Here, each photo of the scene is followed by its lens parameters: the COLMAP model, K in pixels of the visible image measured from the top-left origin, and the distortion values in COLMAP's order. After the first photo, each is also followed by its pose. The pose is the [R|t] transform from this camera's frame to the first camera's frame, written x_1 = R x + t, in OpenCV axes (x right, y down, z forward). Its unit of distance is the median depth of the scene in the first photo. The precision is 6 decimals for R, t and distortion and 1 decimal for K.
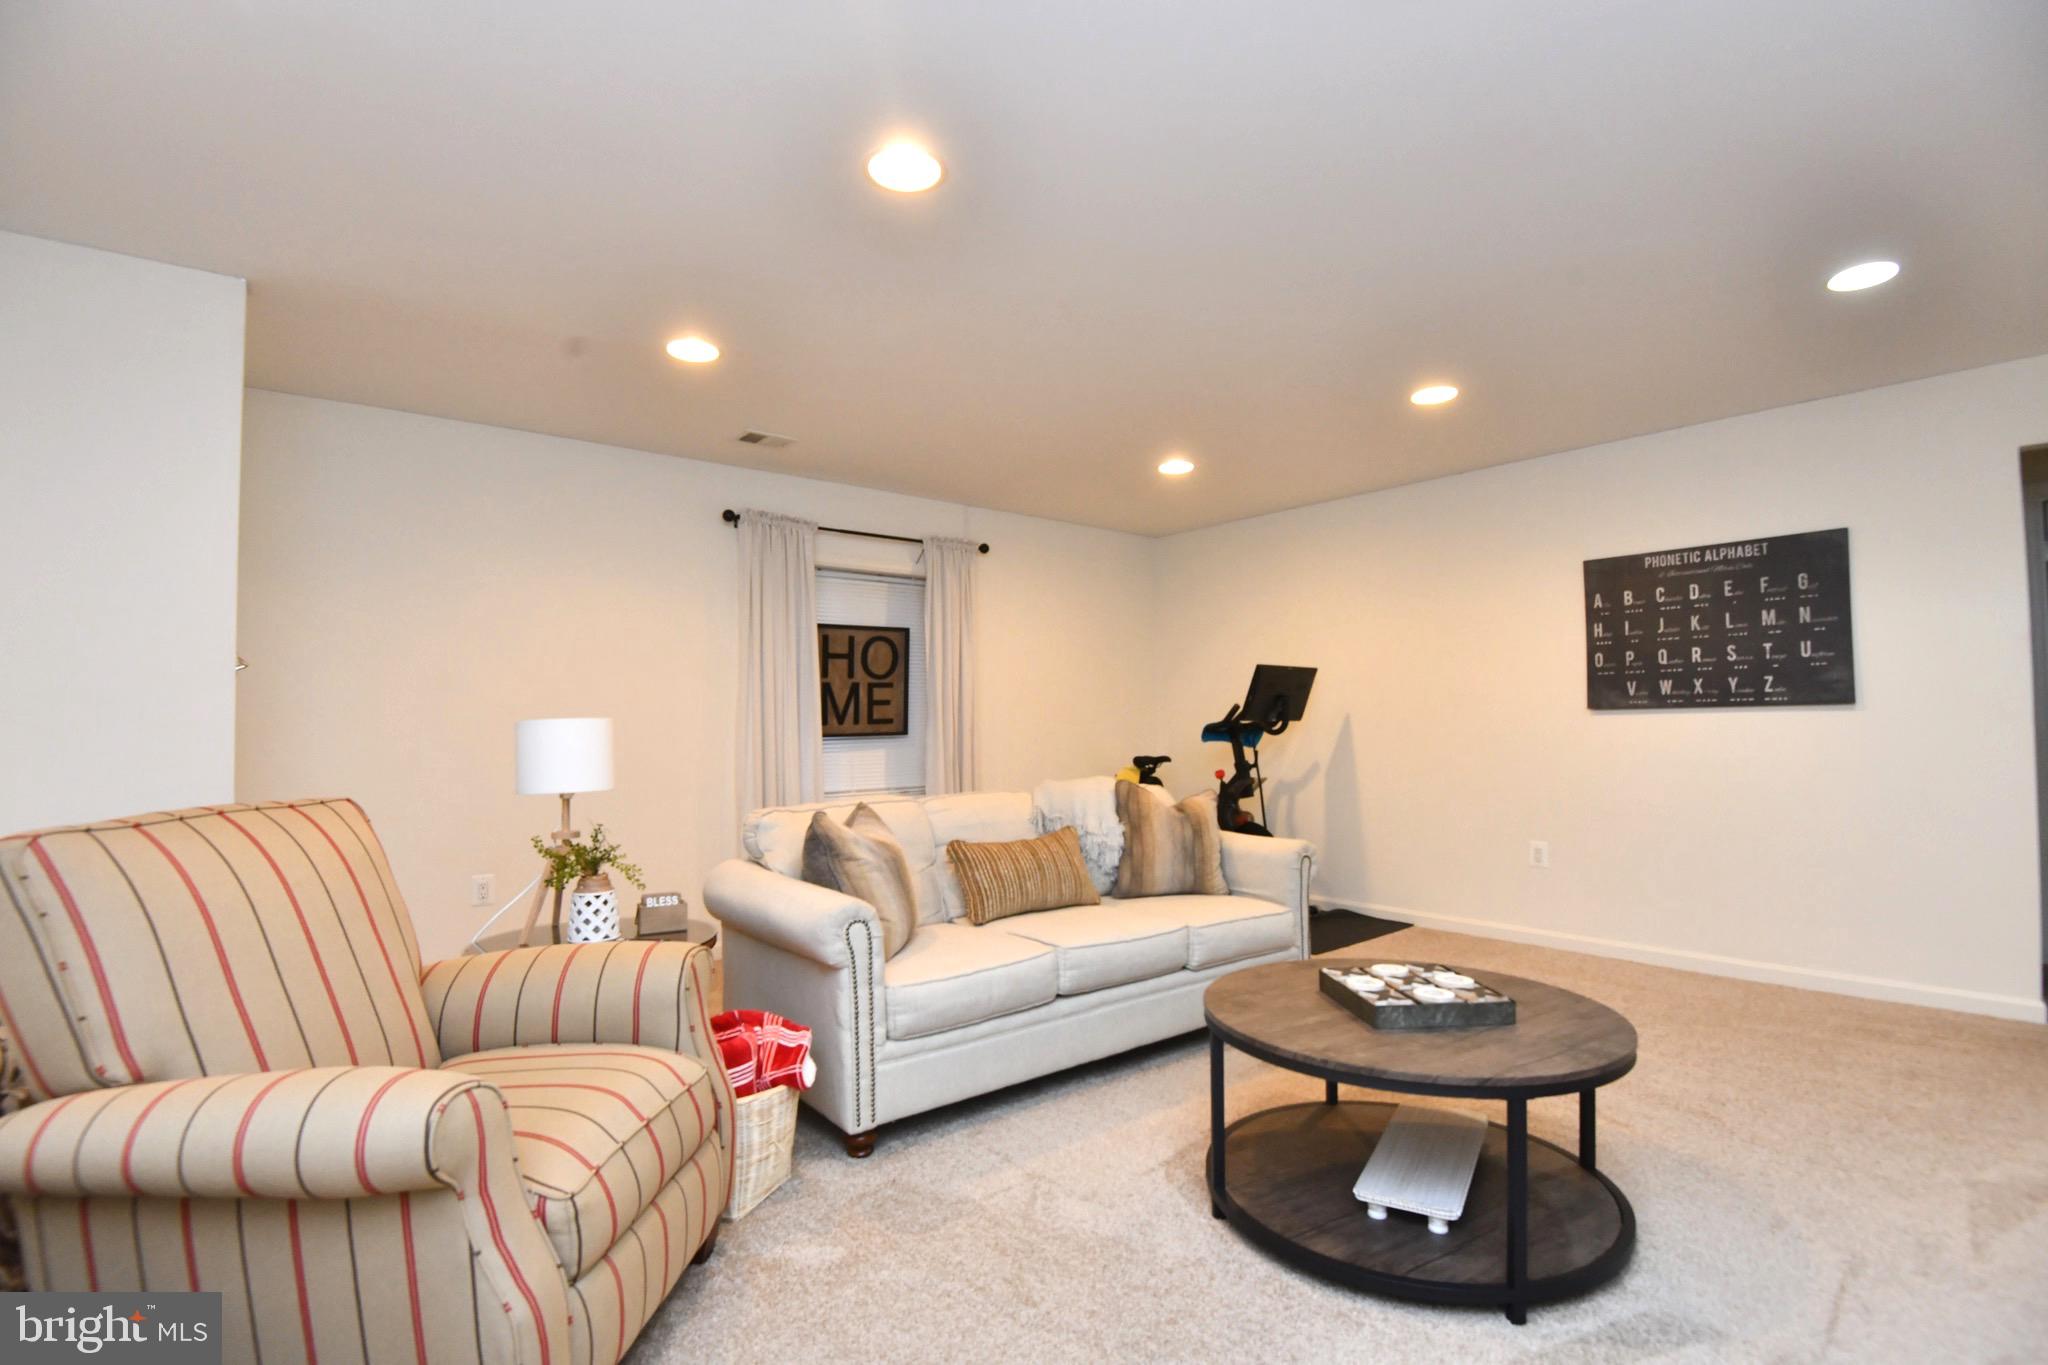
lens RADIAL K [[954.8, 0, 1020.6], [0, 954.8, 694.4], [0, 0, 1]] dist [0.000748, -0.028786]
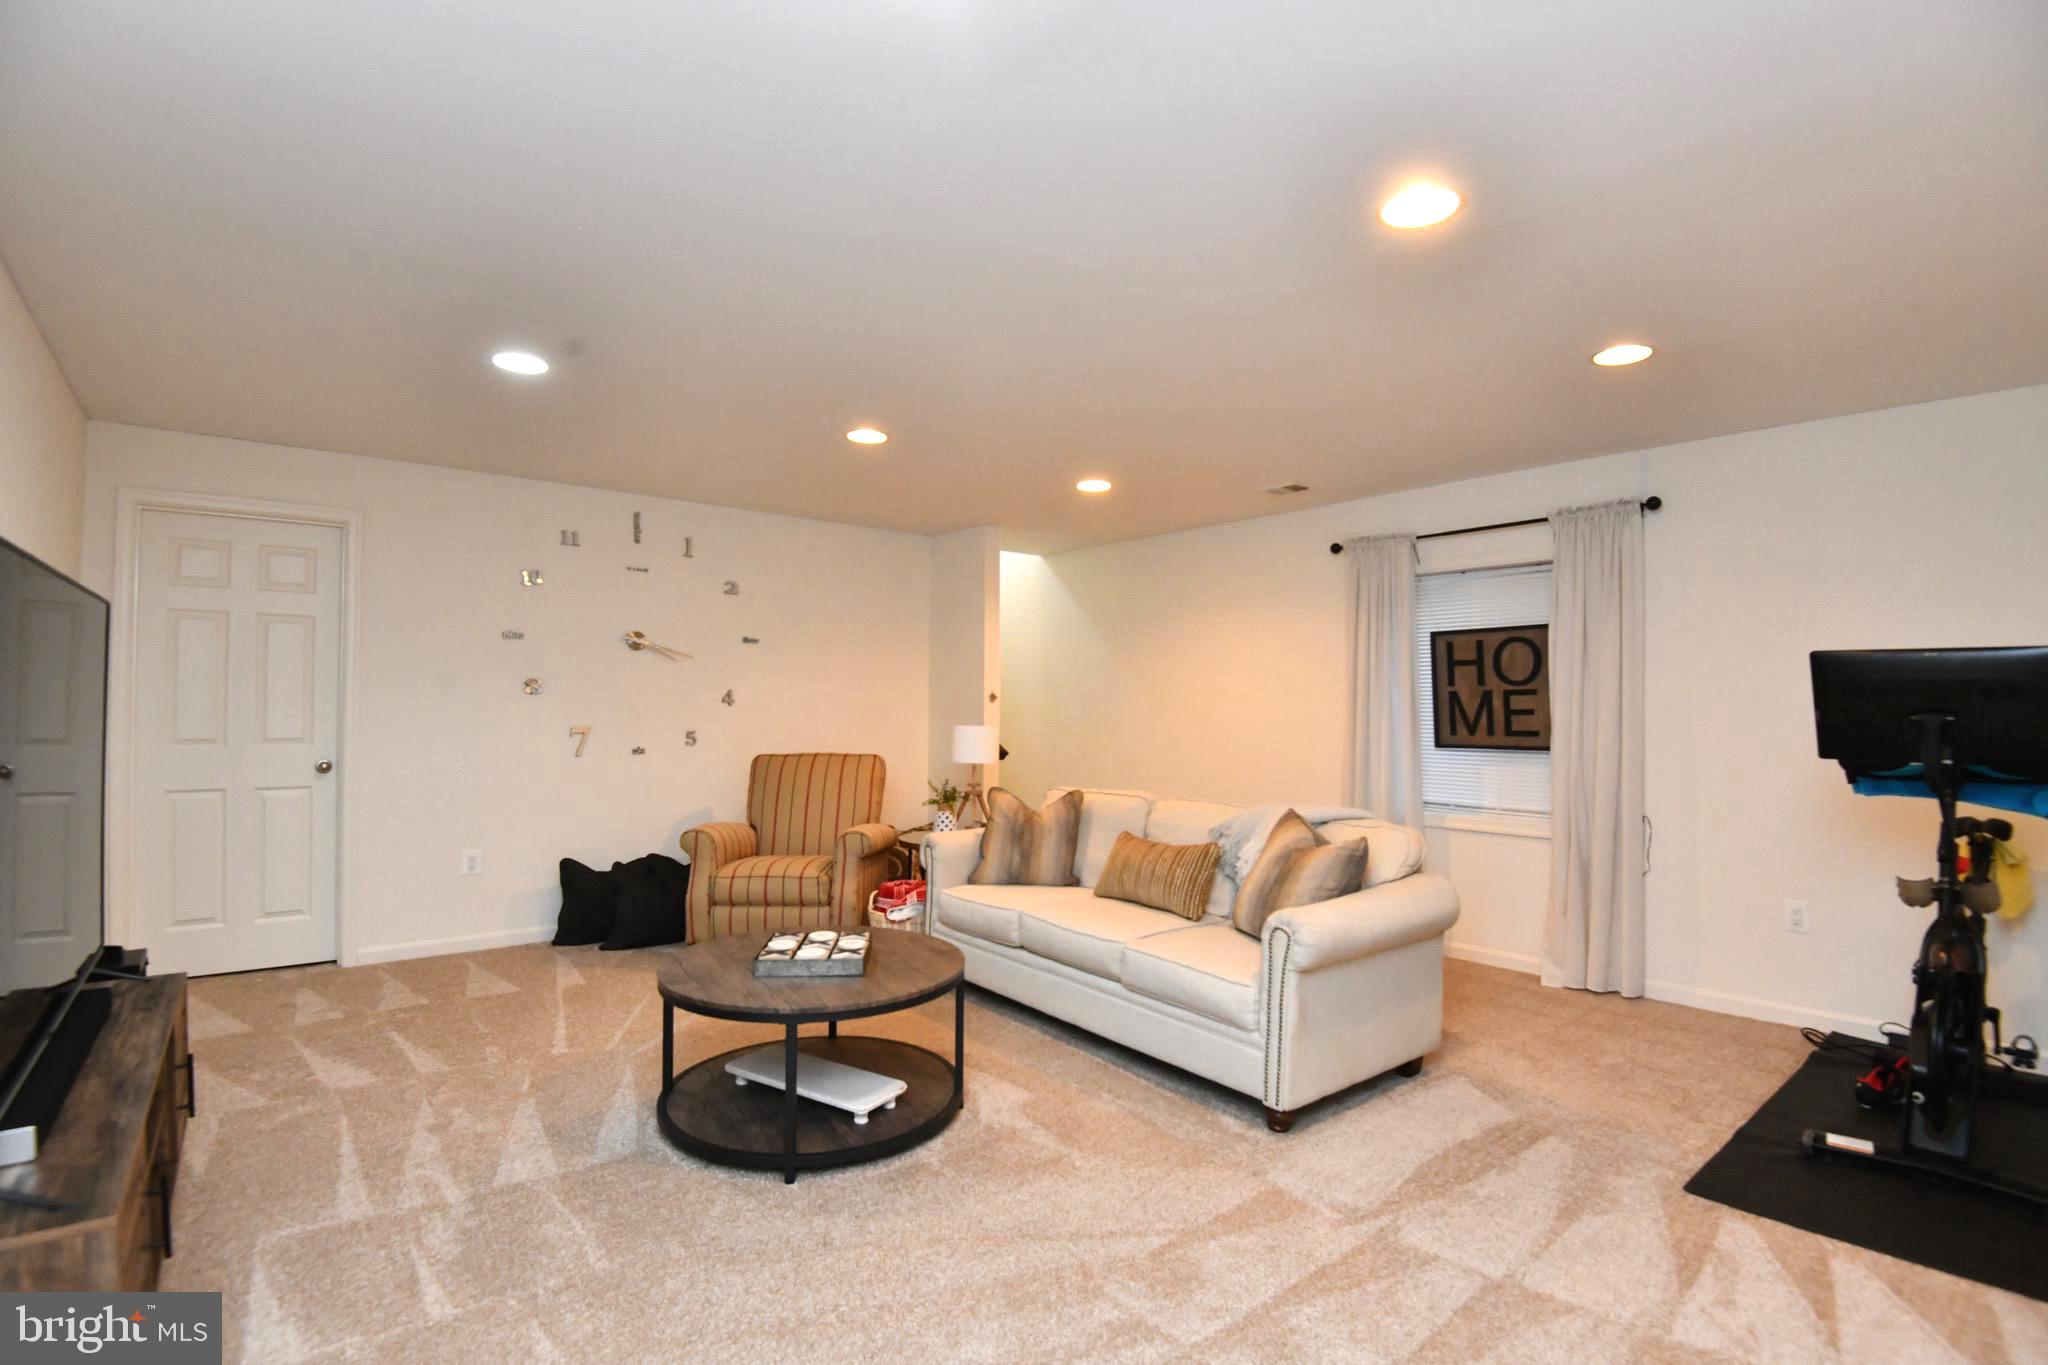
lens RADIAL K [[954.8, 0, 1020.6], [0, 954.8, 694.4], [0, 0, 1]] dist [0.000748, -0.028786]
pose [[0.009786, 0.000296, -0.999952, 0.741173], [0.021911, 0.999760, 0.000510, -0.018742], [0.999712, -0.021915, 0.009777, 0.543459]]
